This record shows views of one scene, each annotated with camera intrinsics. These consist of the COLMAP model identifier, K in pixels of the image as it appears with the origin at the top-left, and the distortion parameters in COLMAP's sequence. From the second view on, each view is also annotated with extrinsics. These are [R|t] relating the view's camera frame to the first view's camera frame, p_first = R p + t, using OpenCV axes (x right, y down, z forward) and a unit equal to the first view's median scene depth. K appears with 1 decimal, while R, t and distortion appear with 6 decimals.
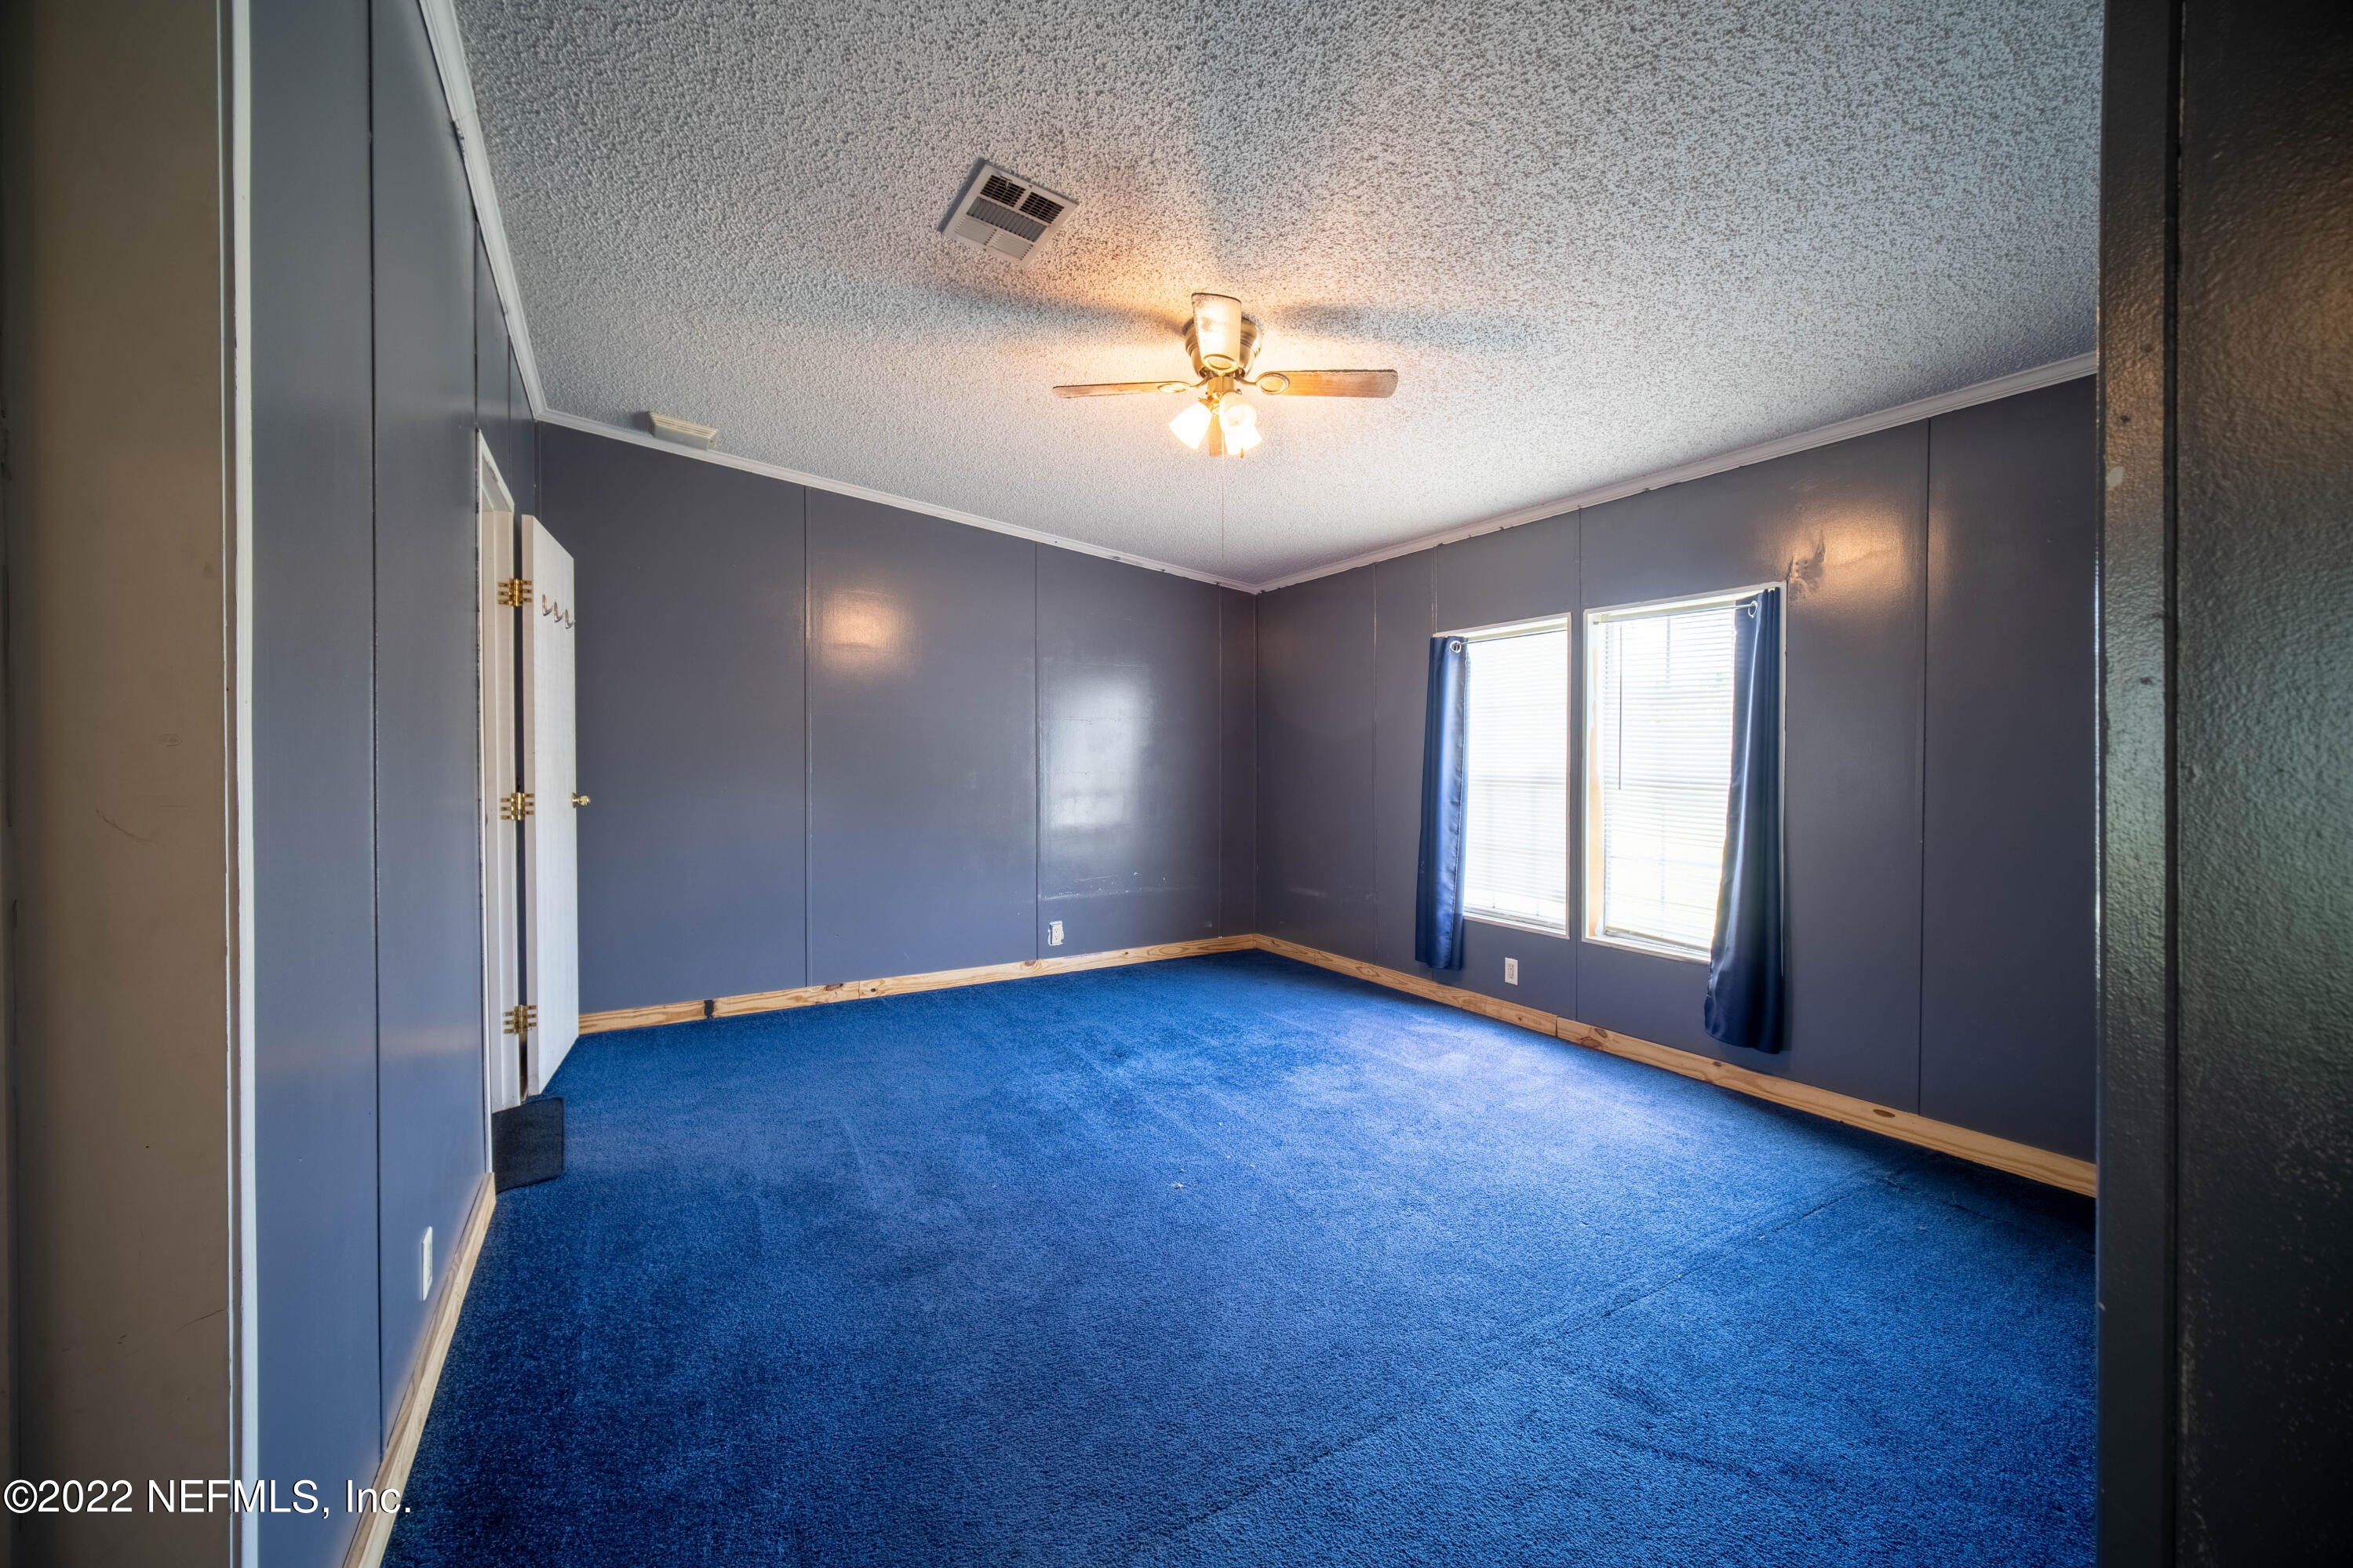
lens RADIAL K [[922.2, 0, 1172.2], [0, 922.2, 774.7], [0, 0, 1]] dist [0.001158, 0.000009]
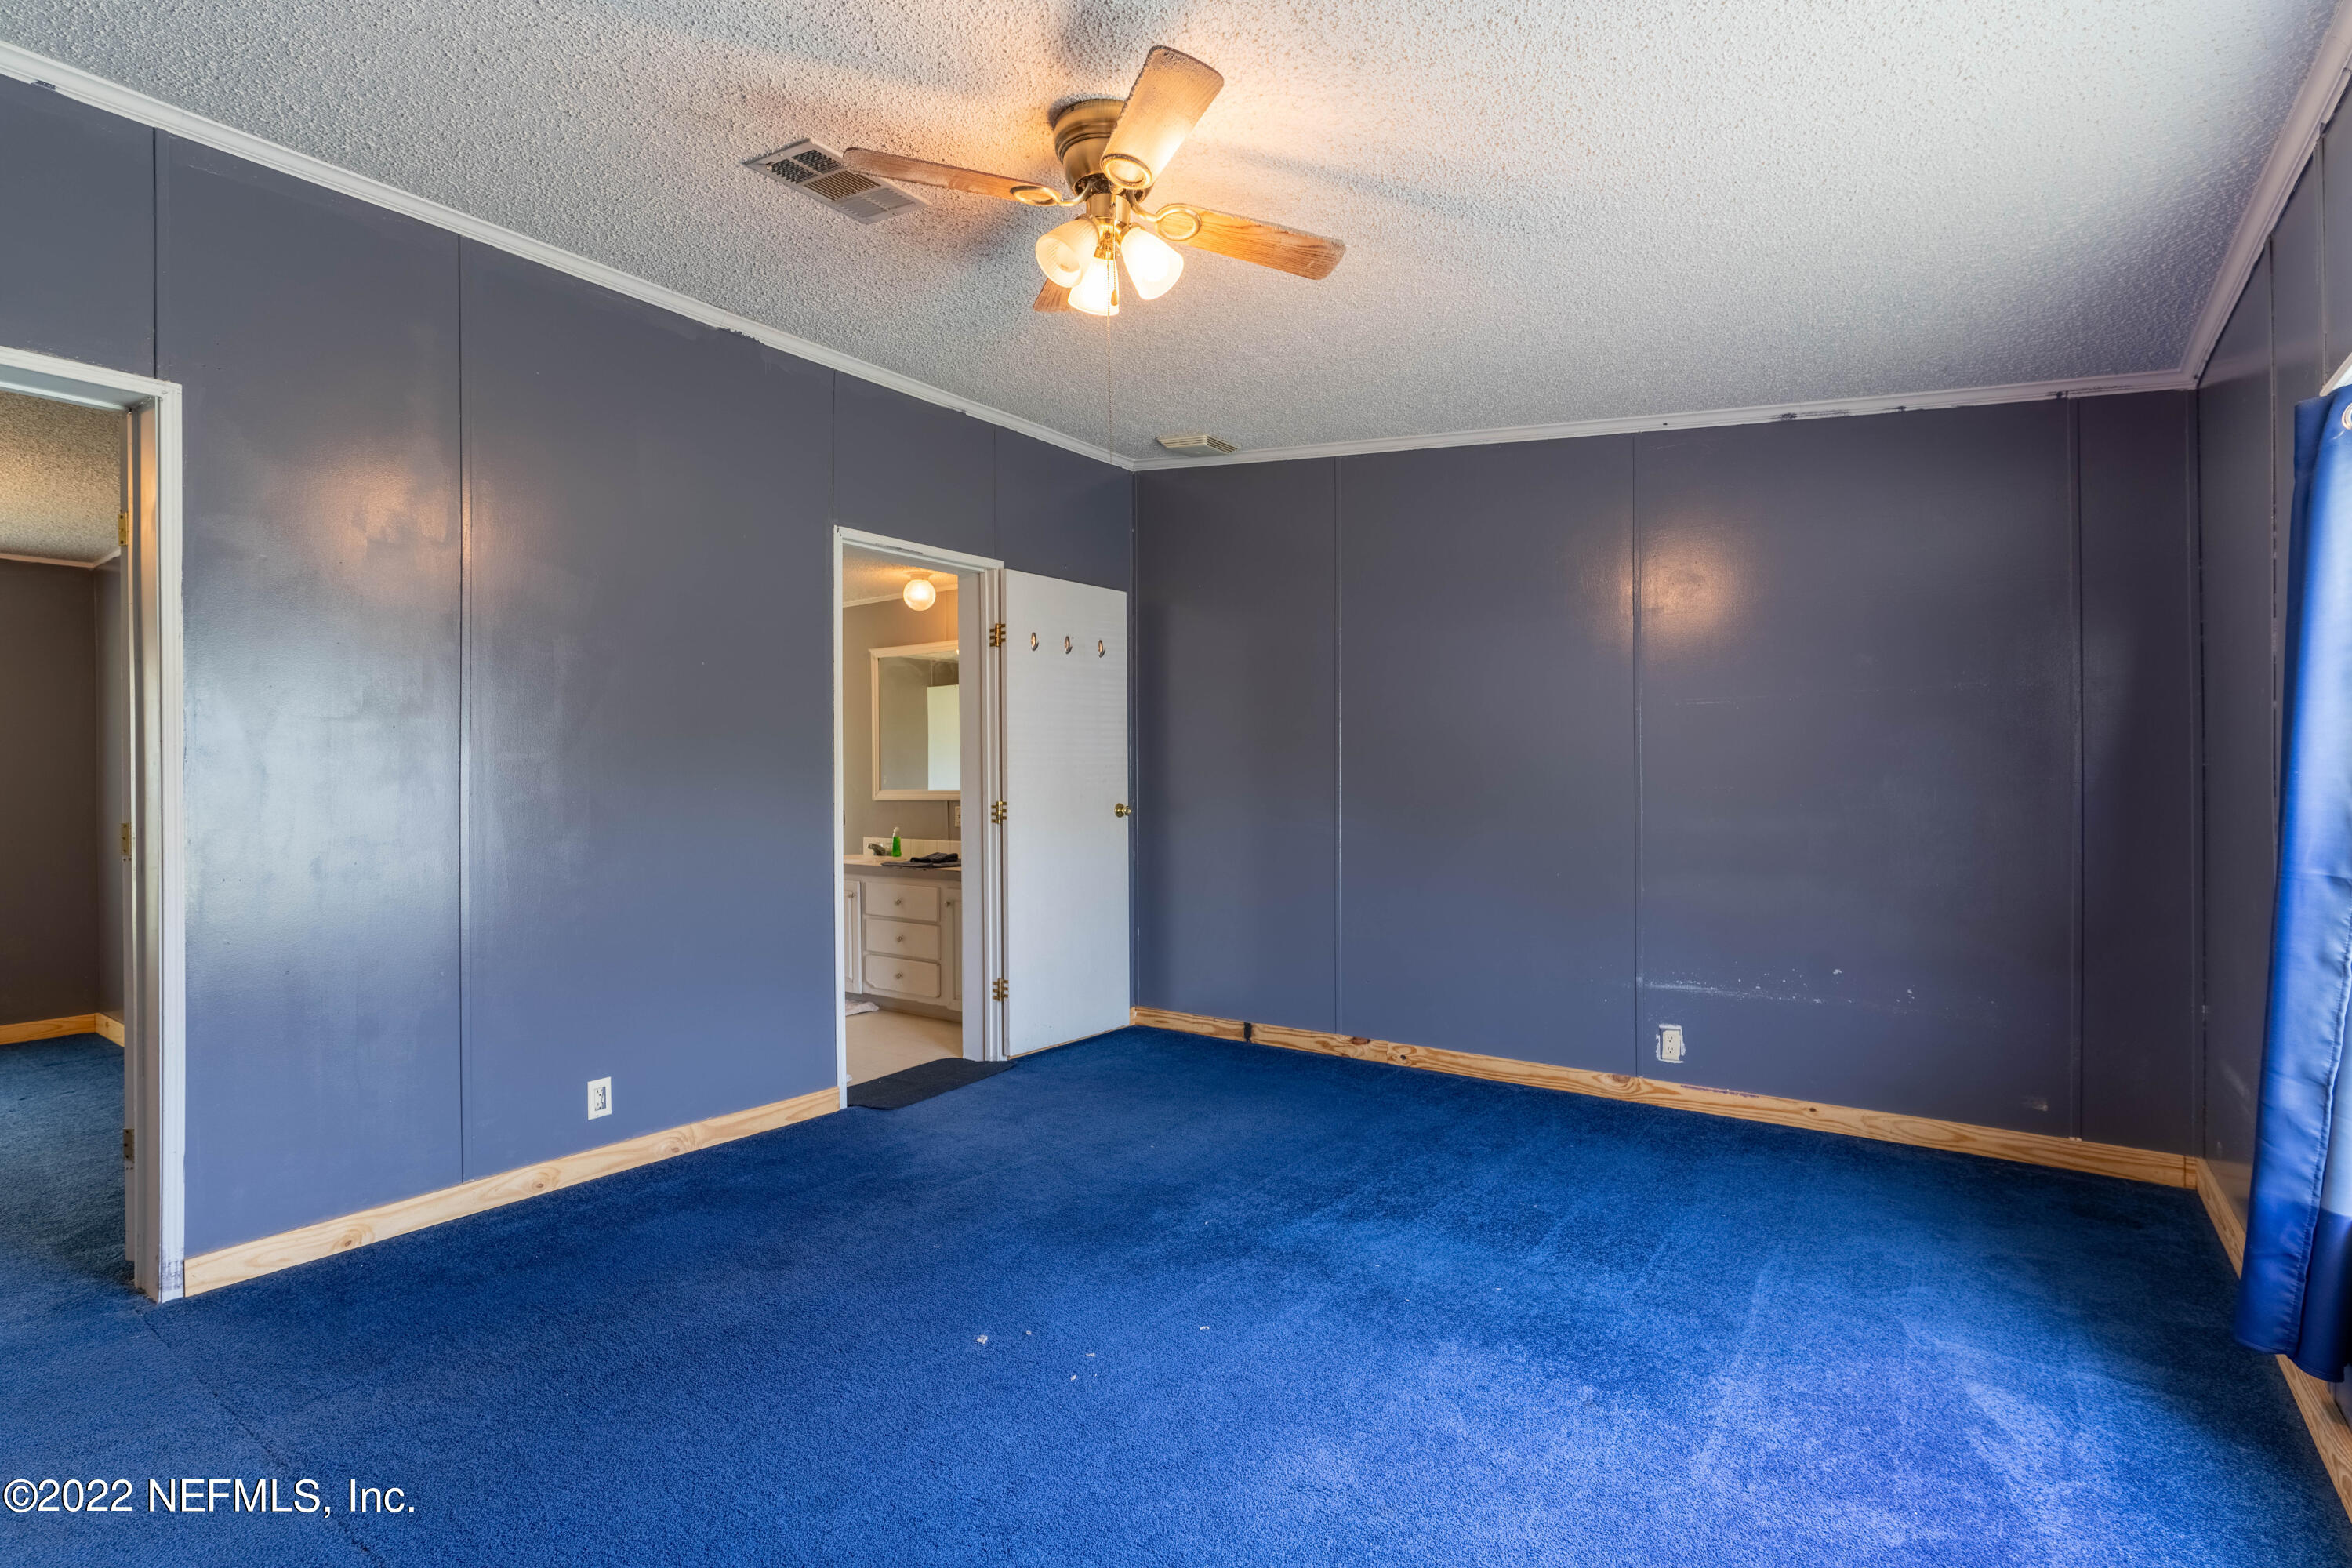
lens RADIAL K [[1114.8, 0, 1178.8], [0, 1114.8, 778.8], [0, 0, 1]] dist [0.003252, 0.001160]
pose [[0.390851, -0.005395, -0.920438, 0.550513], [-0.005950, 0.999947, -0.008387, -0.000590], [0.920435, 0.008755, 0.390798, 0.481689]]
